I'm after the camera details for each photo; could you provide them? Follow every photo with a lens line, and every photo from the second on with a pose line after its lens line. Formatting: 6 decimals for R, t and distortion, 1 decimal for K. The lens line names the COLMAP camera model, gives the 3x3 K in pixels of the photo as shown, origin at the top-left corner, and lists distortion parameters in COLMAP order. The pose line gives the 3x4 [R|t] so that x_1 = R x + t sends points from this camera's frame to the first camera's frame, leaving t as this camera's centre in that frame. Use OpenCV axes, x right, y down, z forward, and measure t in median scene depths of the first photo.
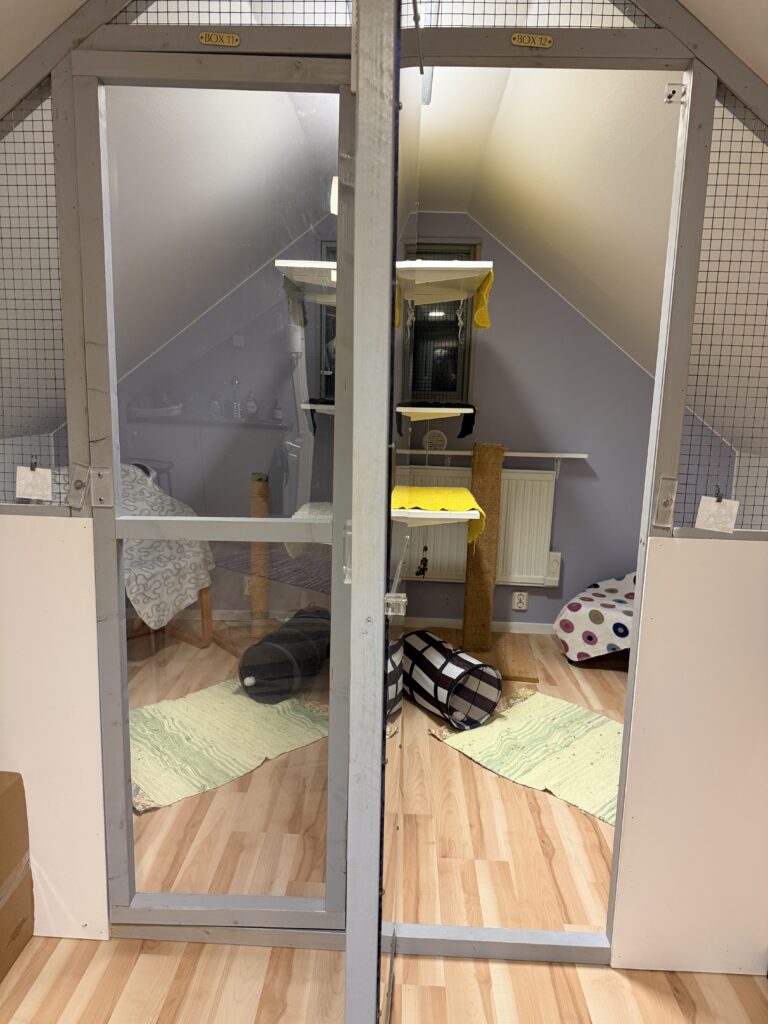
lens RADIAL K [[676.8, 0, 384.1], [0, 676.8, 513.5], [0, 0, 1]] dist [0.039868, -0.028865]
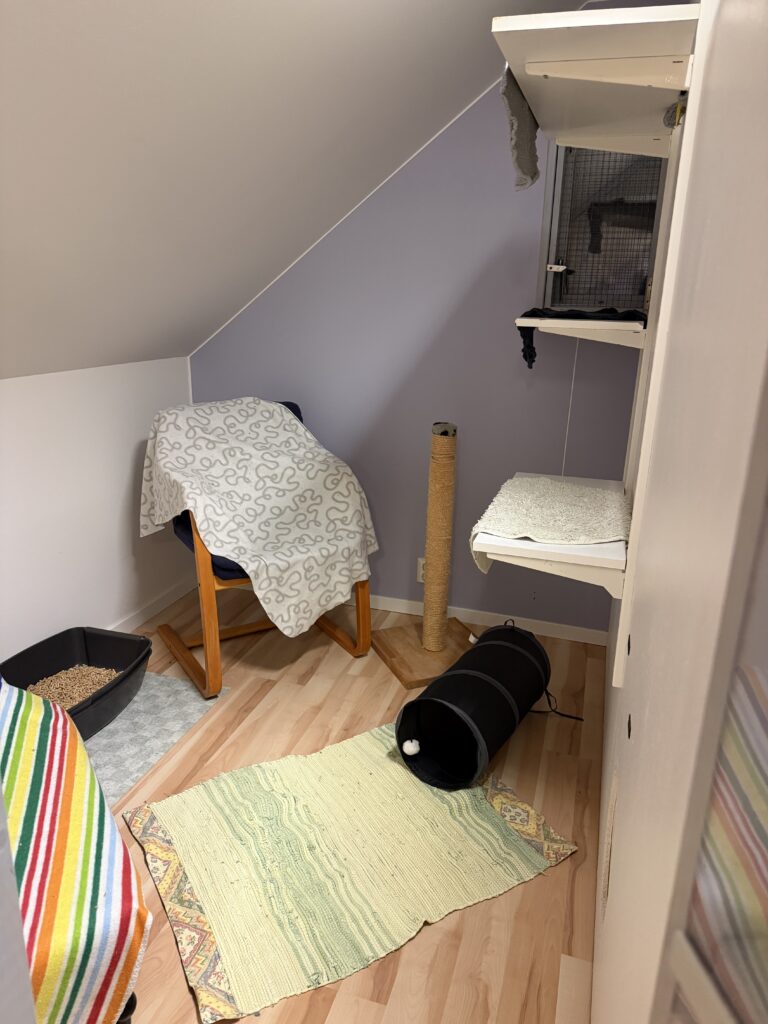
lens RADIAL K [[676.8, 0, 382.9], [0, 676.8, 515.3], [0, 0, 1]] dist [0.039868, -0.028865]
pose [[0.959533, 0.074491, -0.271564, -0.053607], [-0.041676, 0.991323, 0.124666, -0.052594], [0.278494, -0.108303, 0.954312, 0.337033]]
